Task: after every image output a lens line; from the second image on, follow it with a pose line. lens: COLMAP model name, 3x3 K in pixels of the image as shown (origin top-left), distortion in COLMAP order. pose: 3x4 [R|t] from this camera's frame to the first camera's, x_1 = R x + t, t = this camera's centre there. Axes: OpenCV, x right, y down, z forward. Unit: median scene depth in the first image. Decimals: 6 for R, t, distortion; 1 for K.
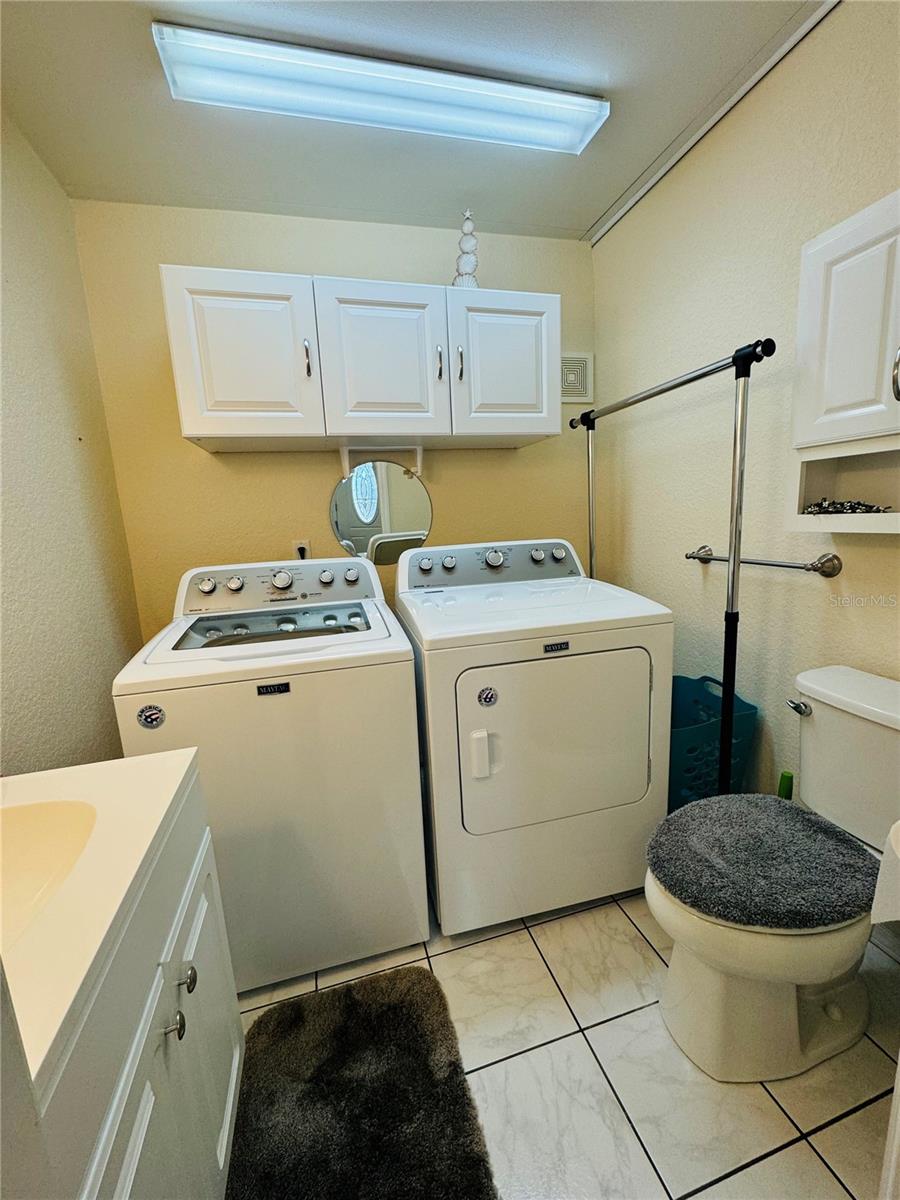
lens RADIAL K [[481.2, 0, 451.8], [0, 481.2, 602.5], [0, 0, 1]] dist [-0.003877, 0.000739]
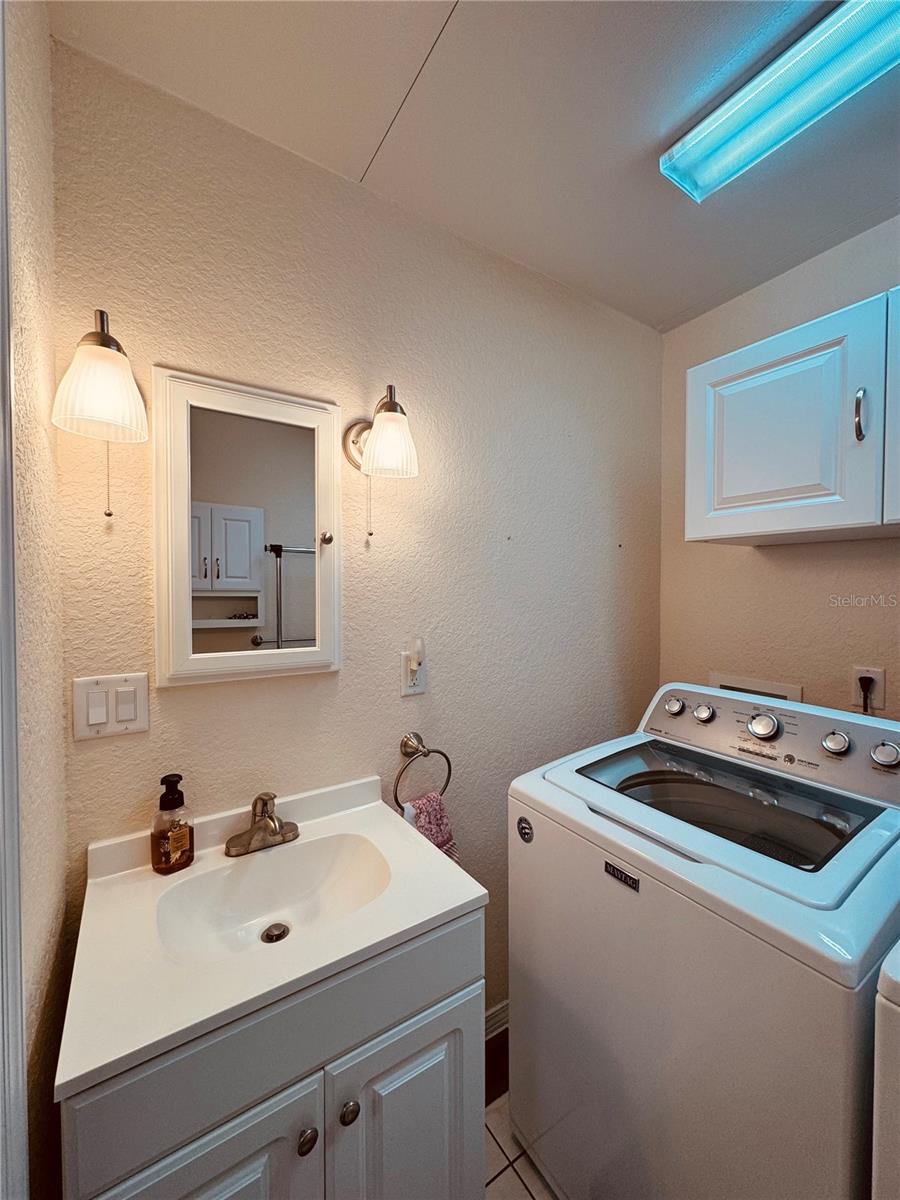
lens RADIAL K [[481.2, 0, 456.0], [0, 481.2, 600.0], [0, 0, 1]] dist [-0.003877, 0.000739]
pose [[0.296104, 0.078232, -0.951947, 0.197465], [-0.185937, 0.982295, 0.022891, -0.173242], [0.936883, 0.170224, 0.305408, 0.324906]]
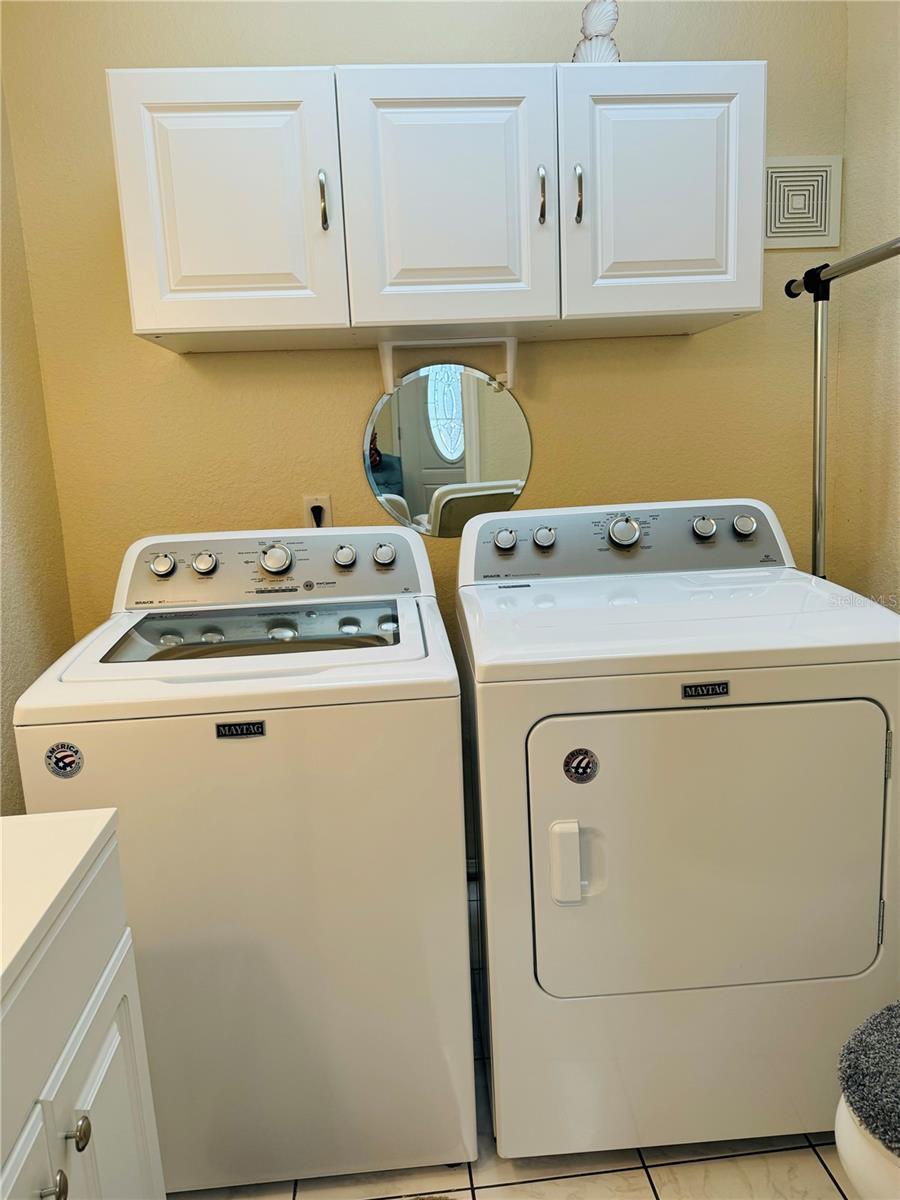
lens RADIAL K [[846.5, 0, 452.3], [0, 846.5, 608.0], [0, 0, 1]] dist [0.044808, -0.057725]
pose [[0.982429, 0.037824, -0.182764, 0.085704], [-0.035505, 0.999242, 0.015946, -0.009573], [0.183228, -0.009177, 0.983028, -0.054012]]
